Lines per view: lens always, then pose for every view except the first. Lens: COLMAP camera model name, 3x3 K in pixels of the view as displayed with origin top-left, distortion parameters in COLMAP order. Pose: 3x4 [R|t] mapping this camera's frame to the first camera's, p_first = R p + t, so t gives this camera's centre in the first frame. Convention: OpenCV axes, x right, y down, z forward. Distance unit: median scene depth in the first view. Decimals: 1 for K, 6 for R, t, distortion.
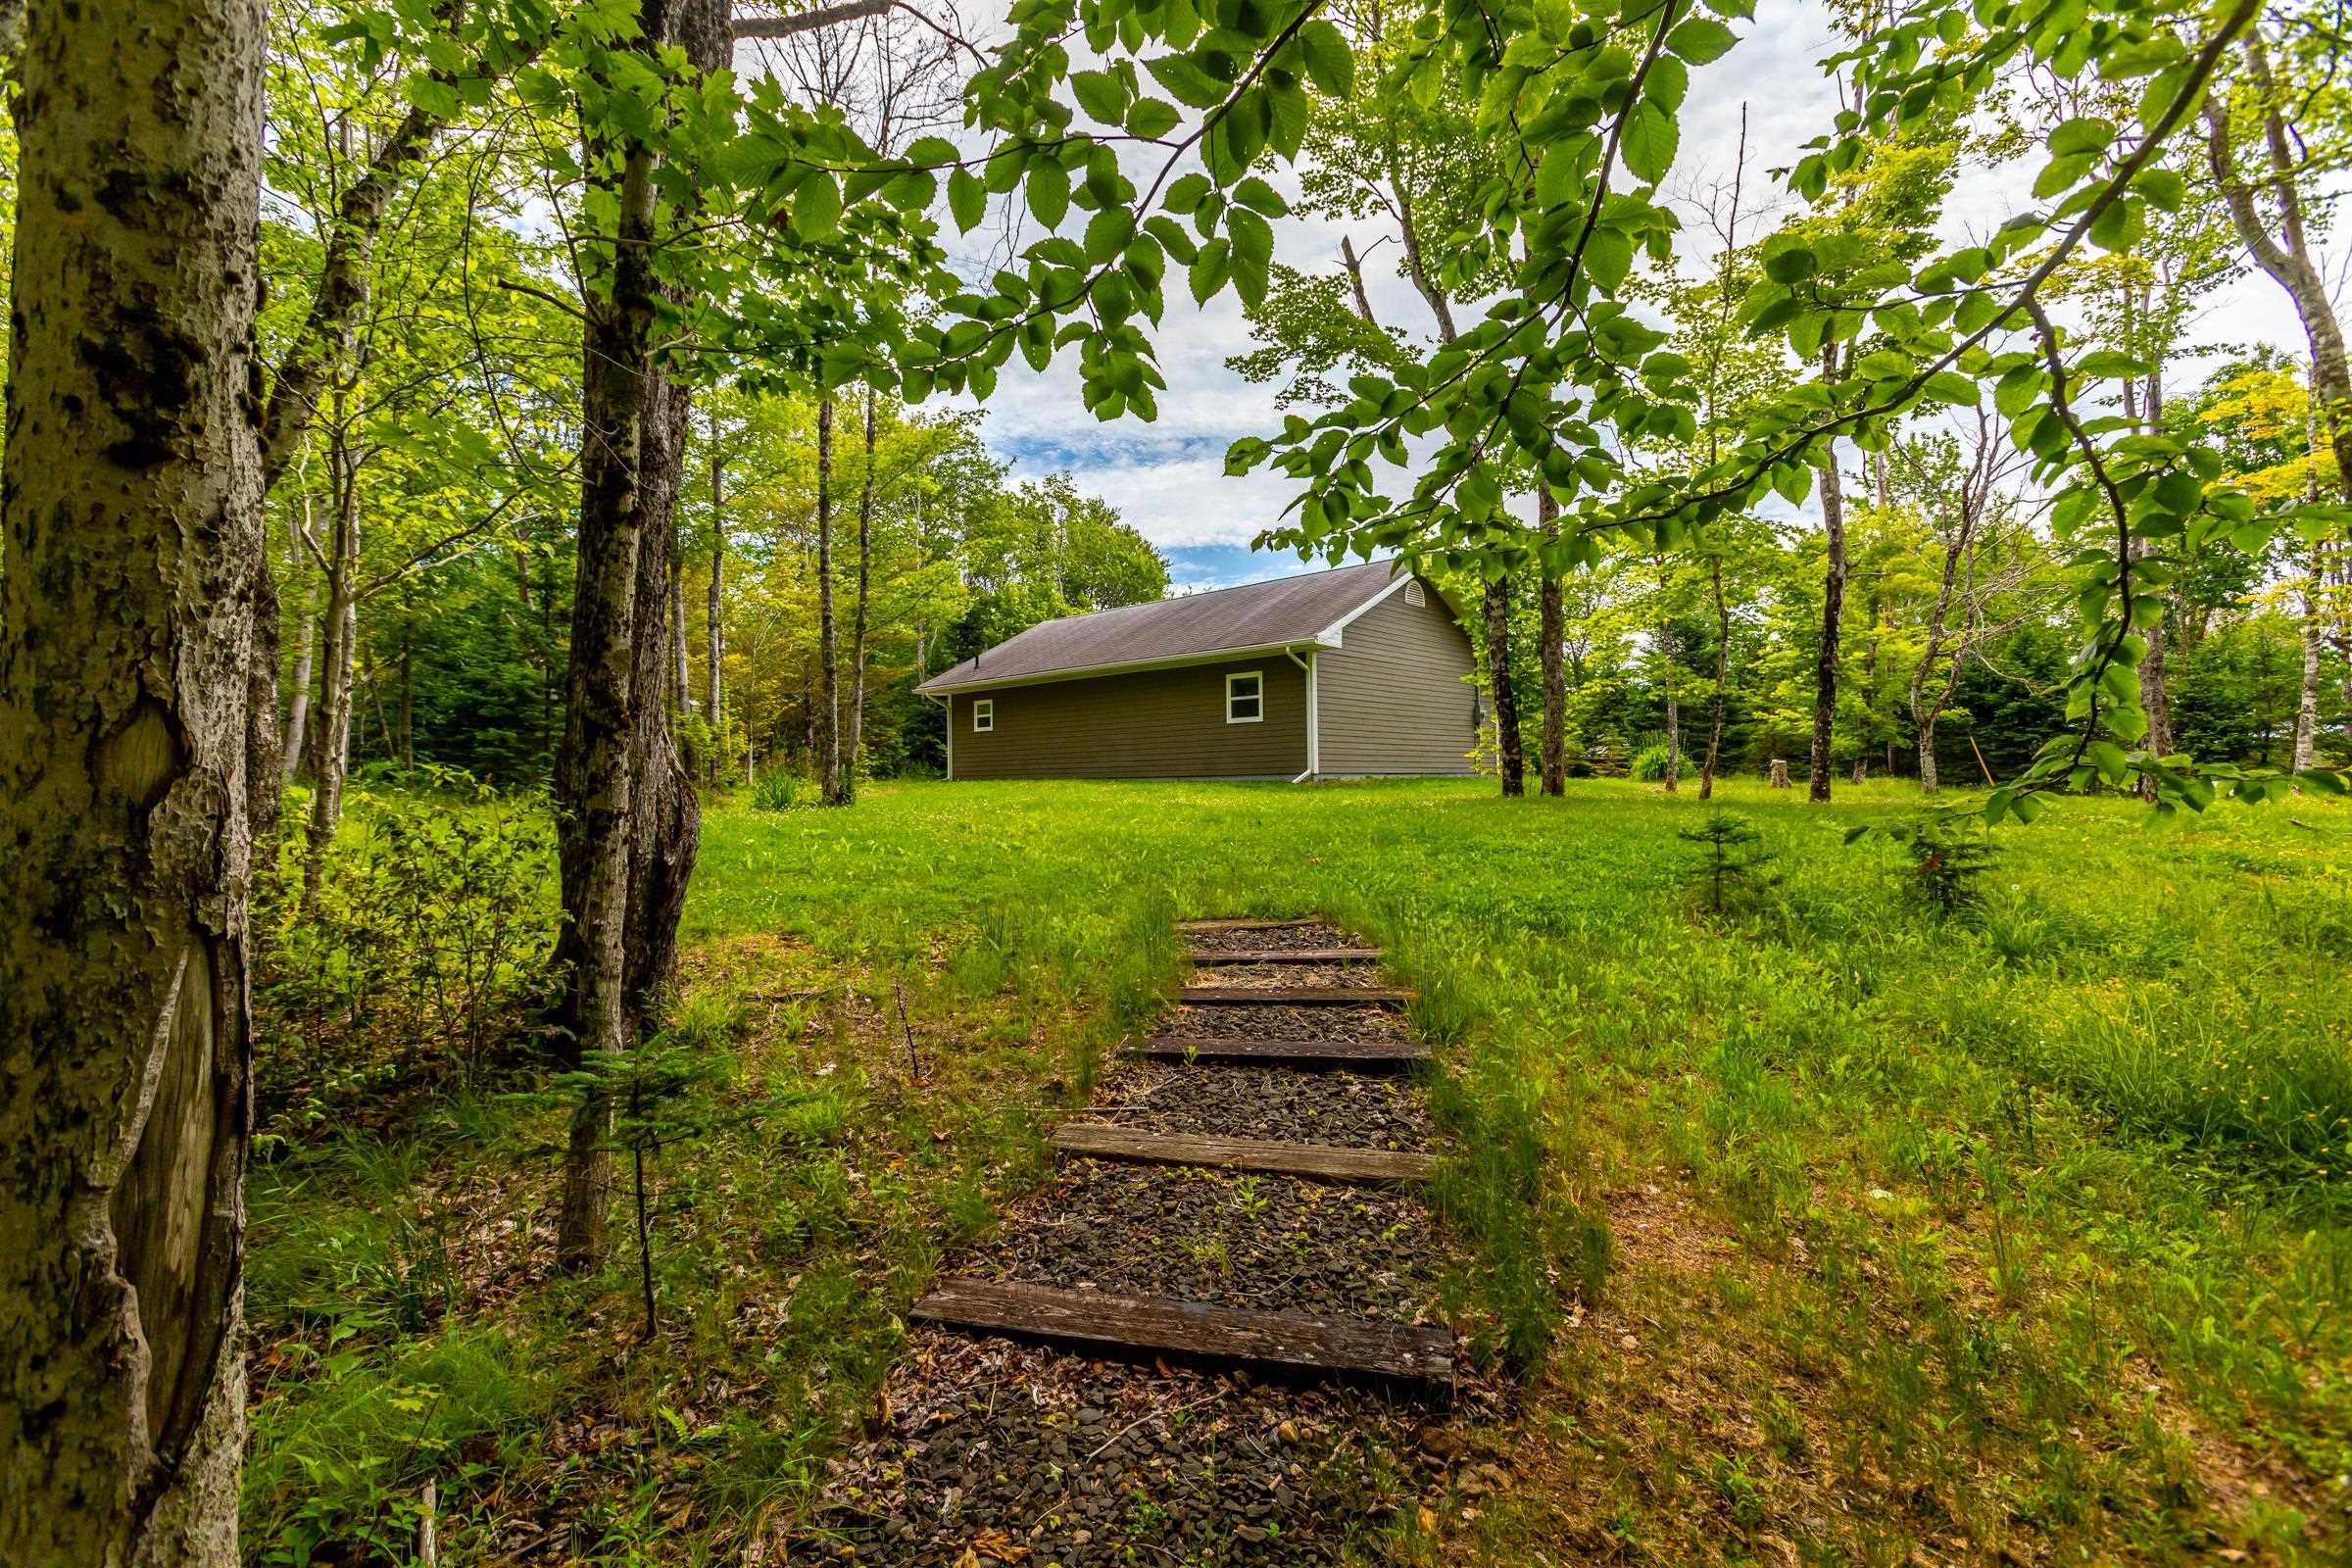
lens RADIAL K [[1046.8, 0, 1170.9], [0, 1046.8, 780.8], [0, 0, 1]] dist [-0.020613, 0.015156]
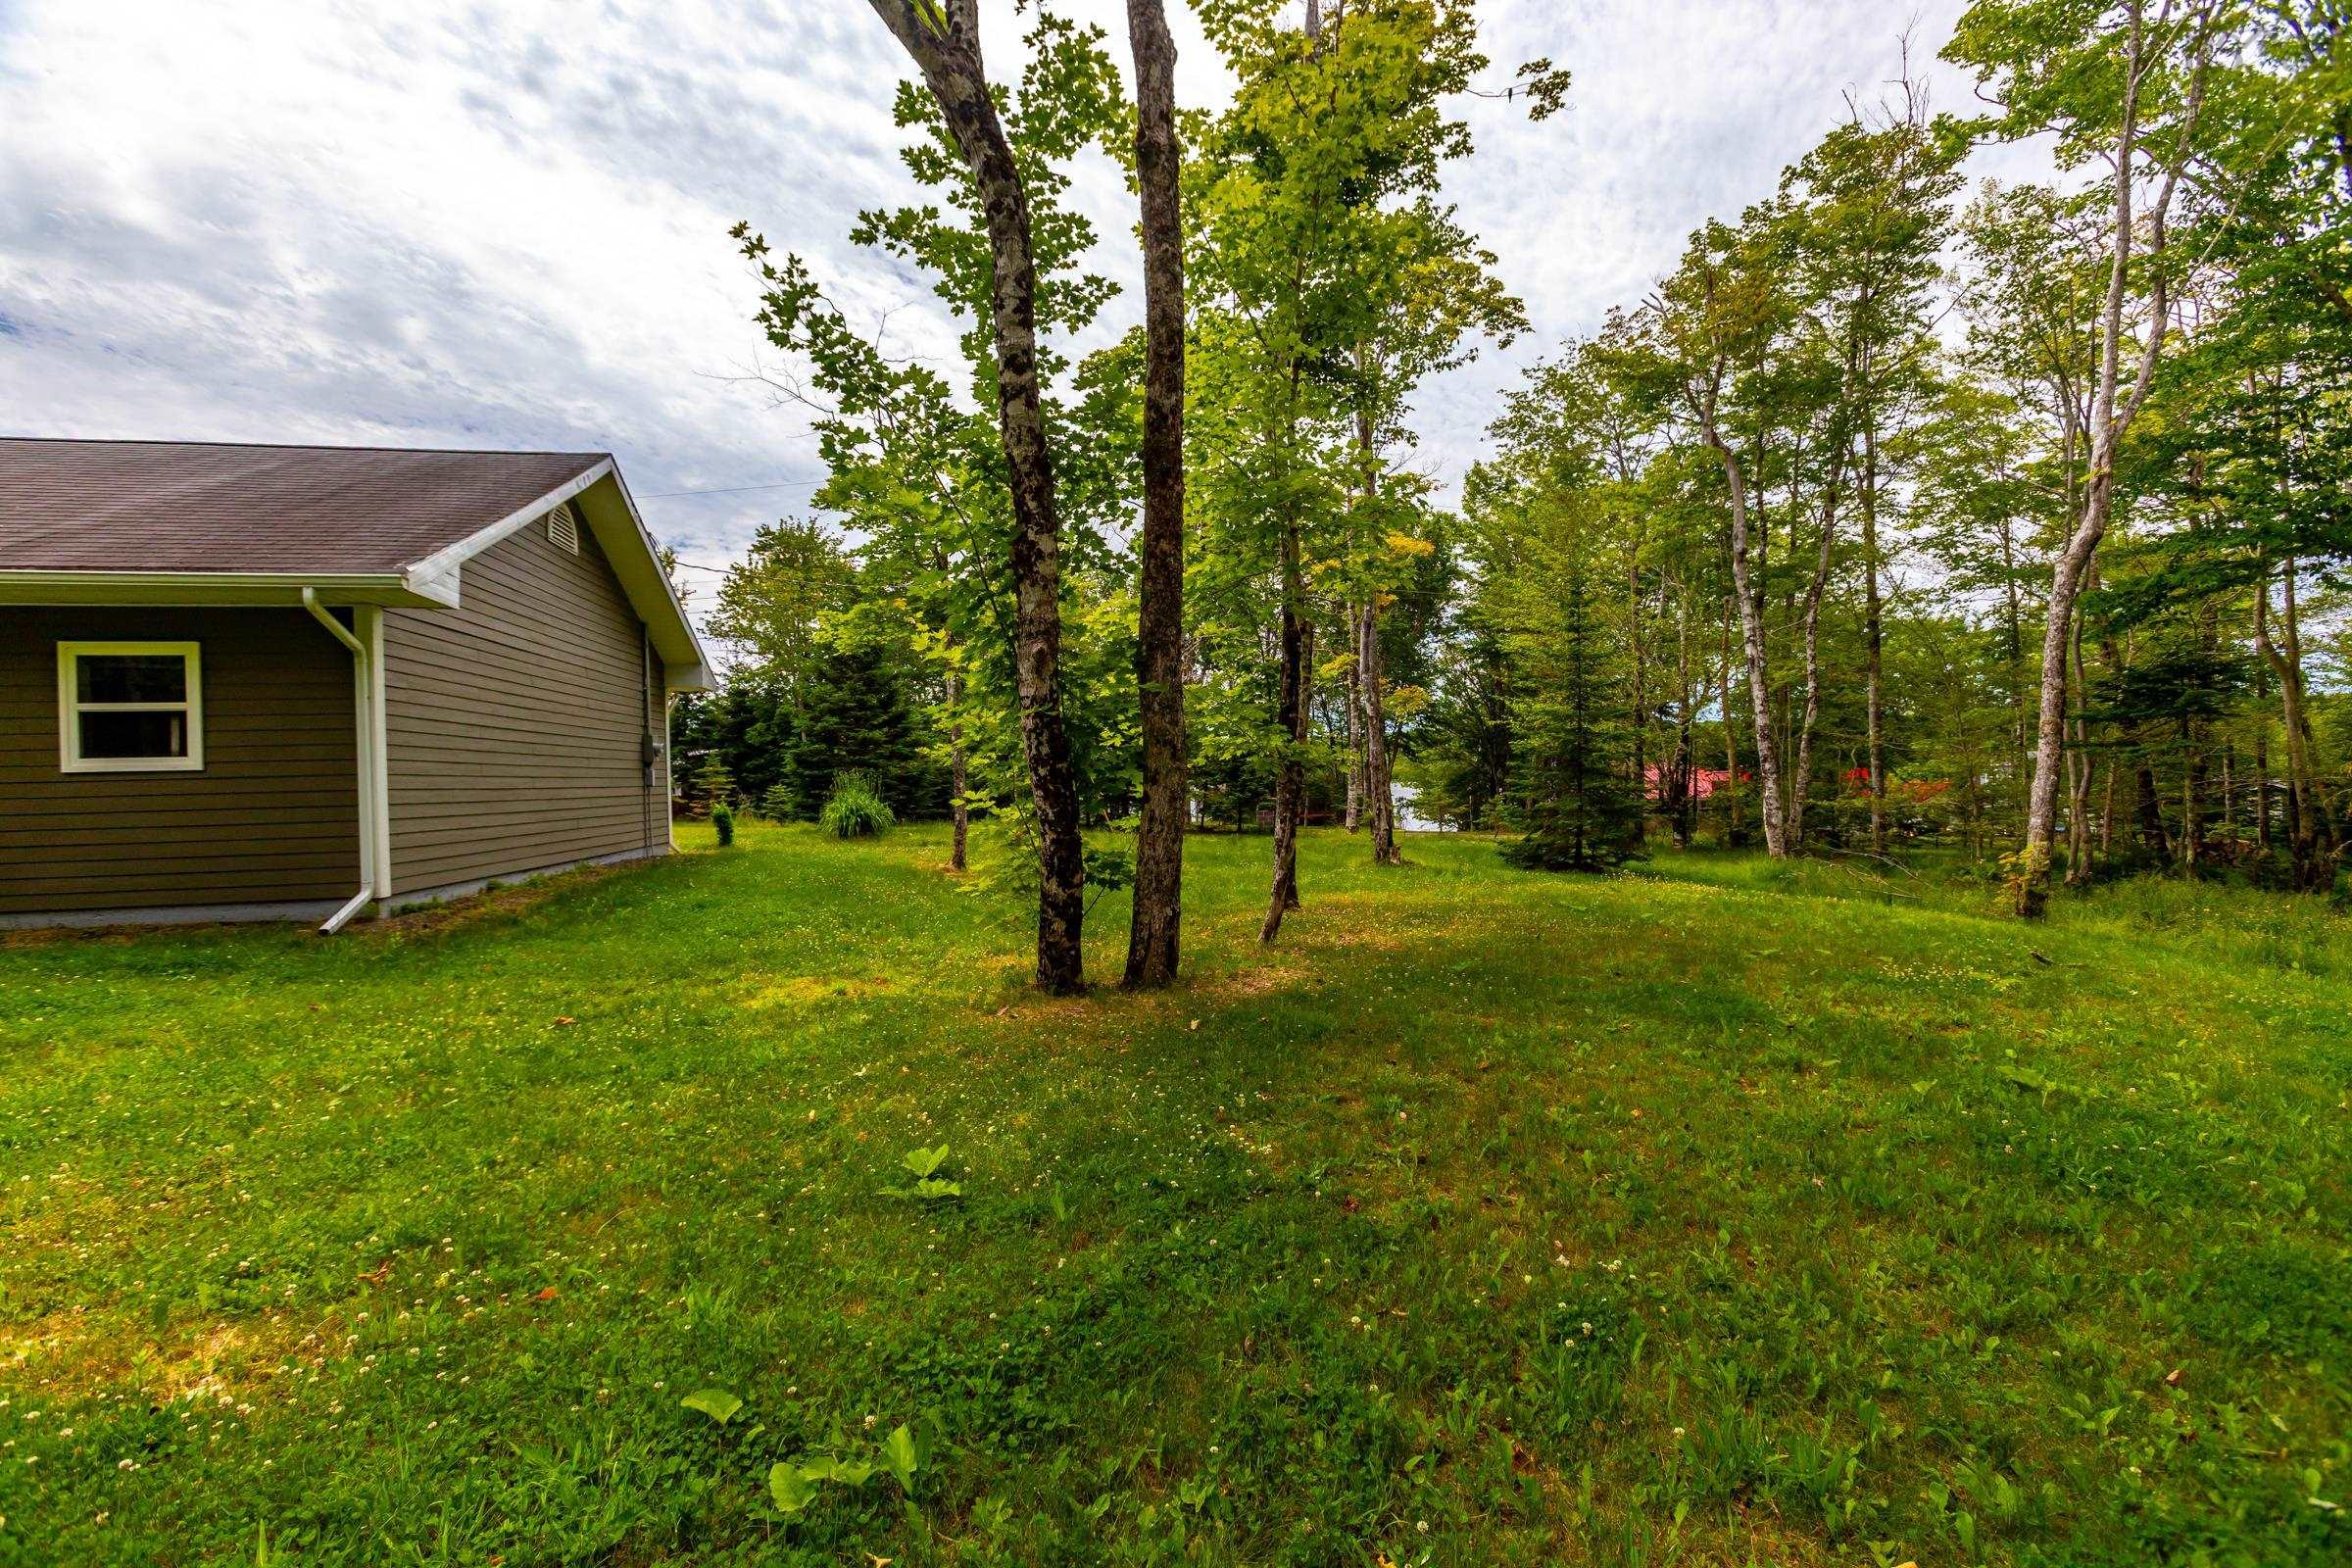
lens RADIAL K [[1046.8, 0, 1170.9], [0, 1046.8, 780.8], [0, 0, 1]] dist [-0.020613, 0.015156]
pose [[0.596326, -0.004786, 0.802728, -0.008657], [0.013116, 0.999907, -0.003782, -0.044207], [-0.802635, 0.012783, 0.596334, 0.453113]]
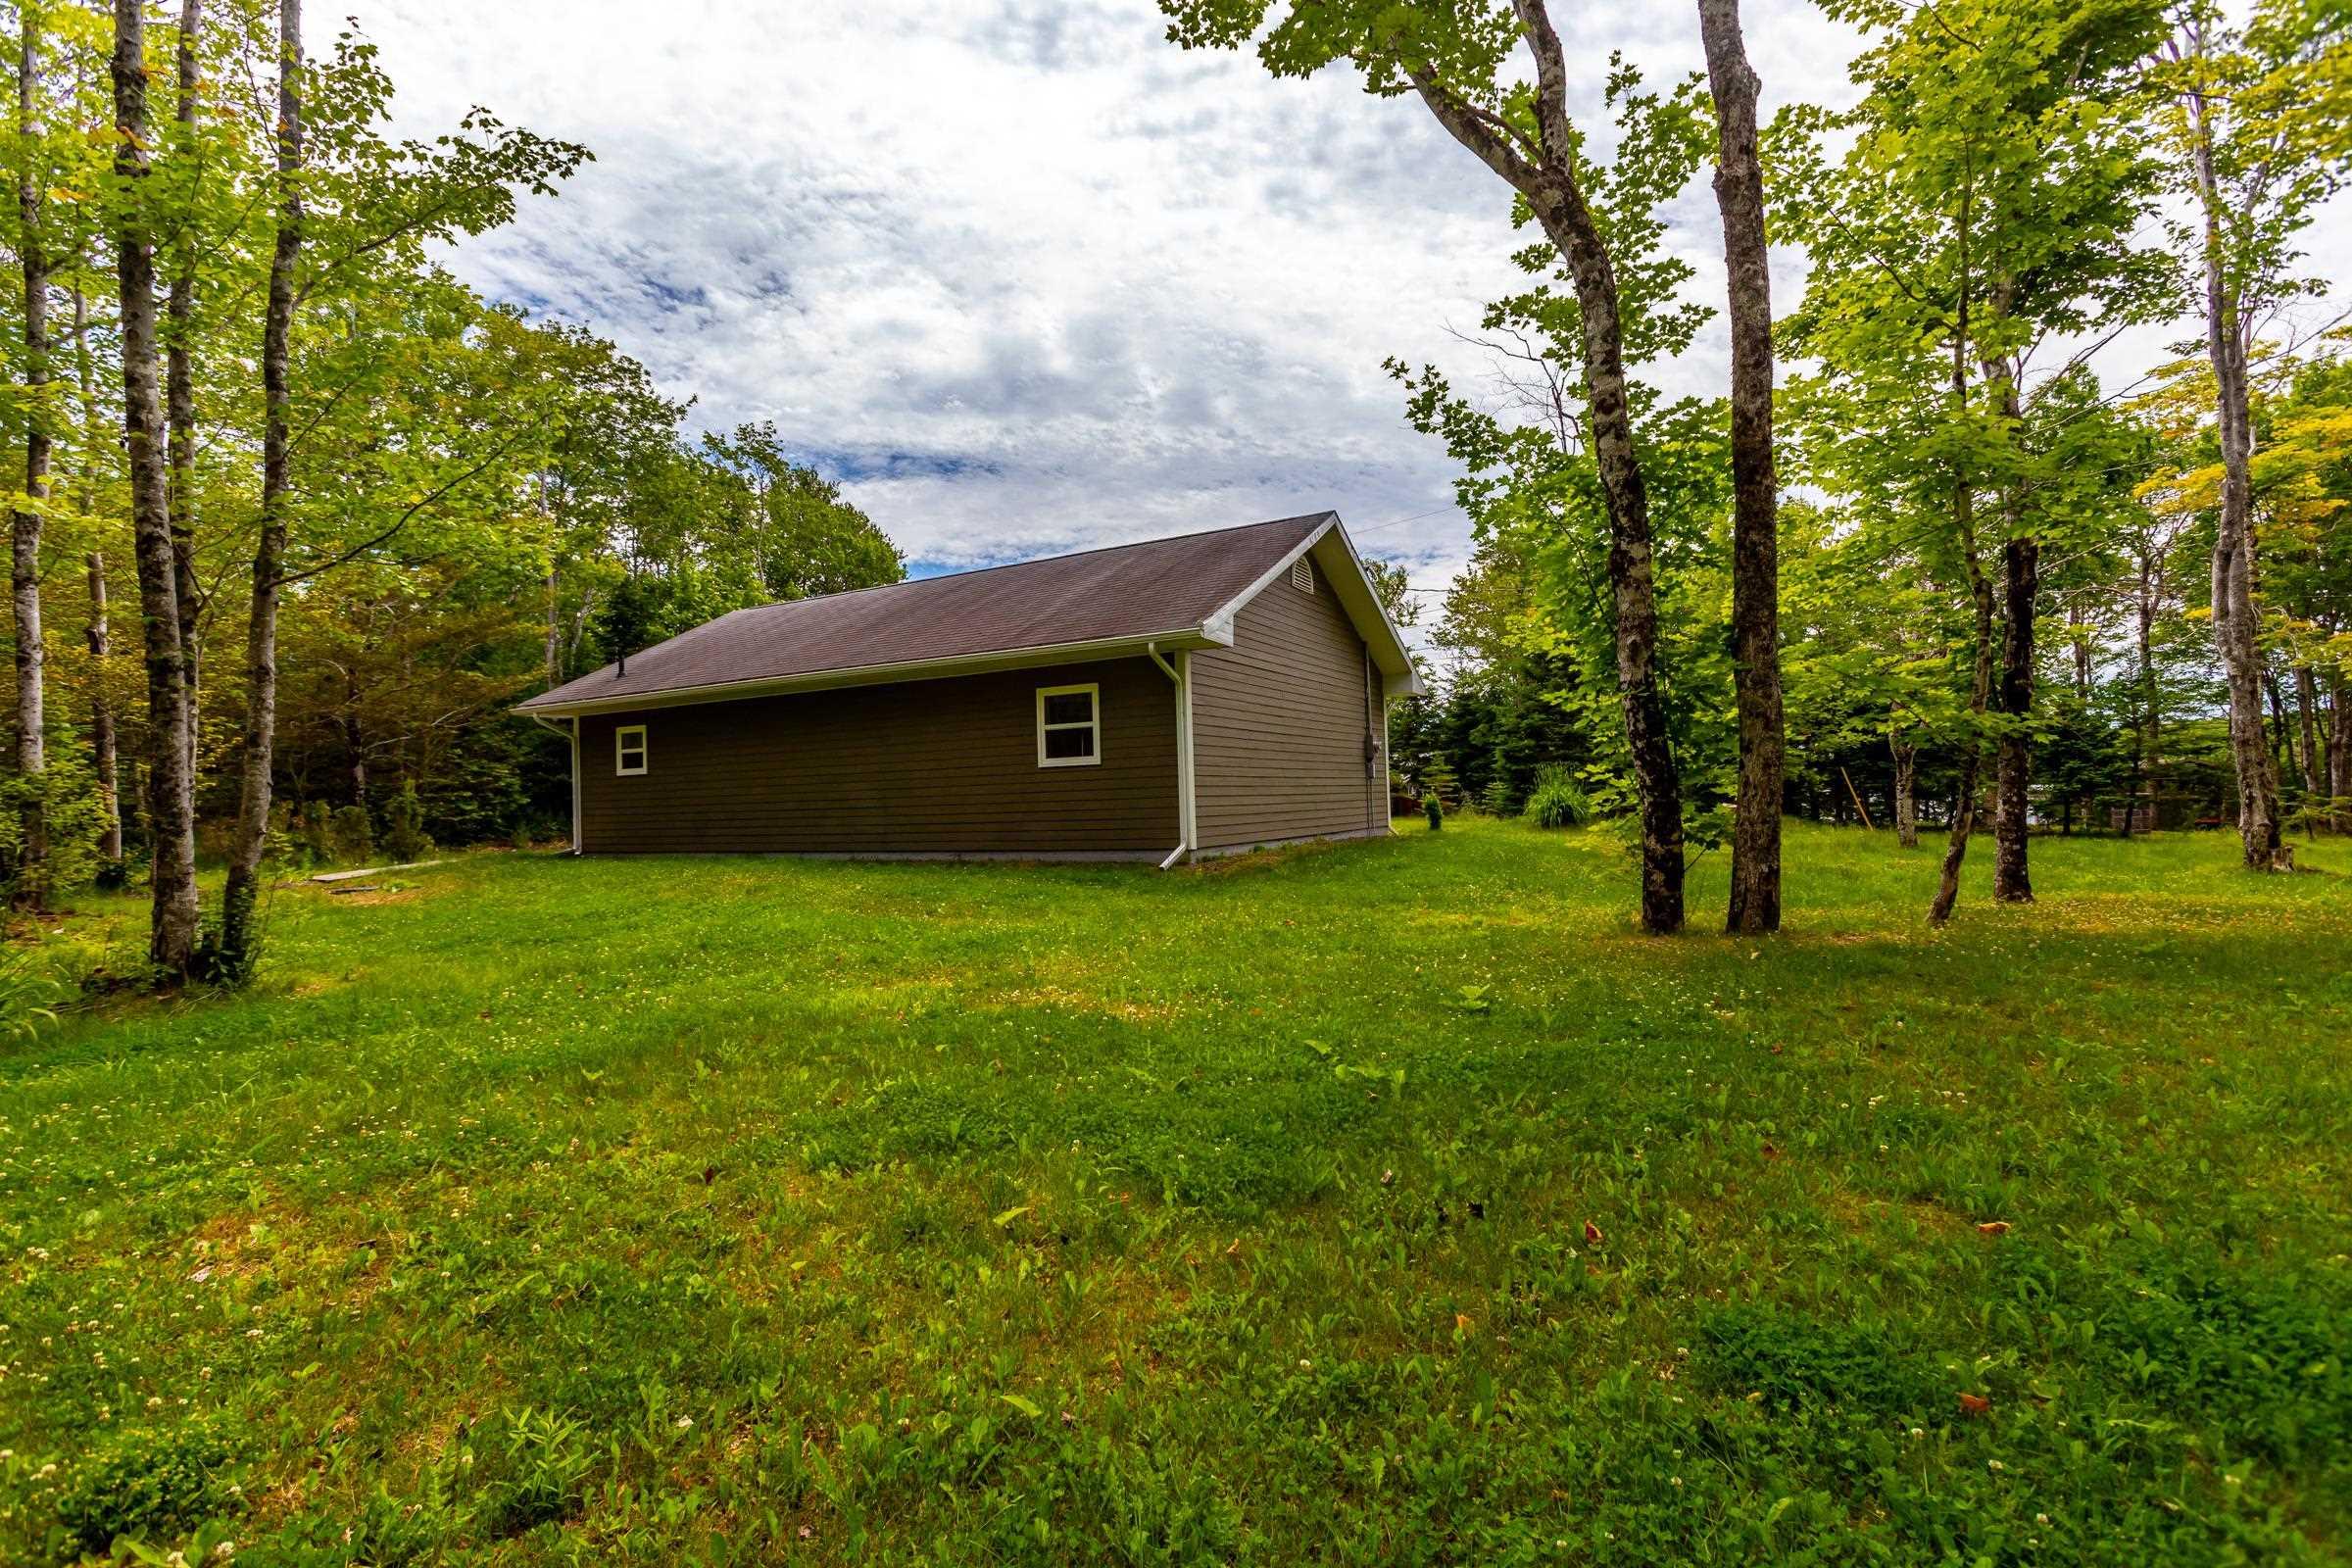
lens RADIAL K [[1046.8, 0, 1170.9], [0, 1046.8, 780.8], [0, 0, 1]] dist [-0.020613, 0.015156]
pose [[0.966145, -0.014360, 0.257600, -0.030253], [0.018869, 0.999709, -0.015040, -0.035092], [-0.257309, 0.019392, 0.966135, 0.373125]]
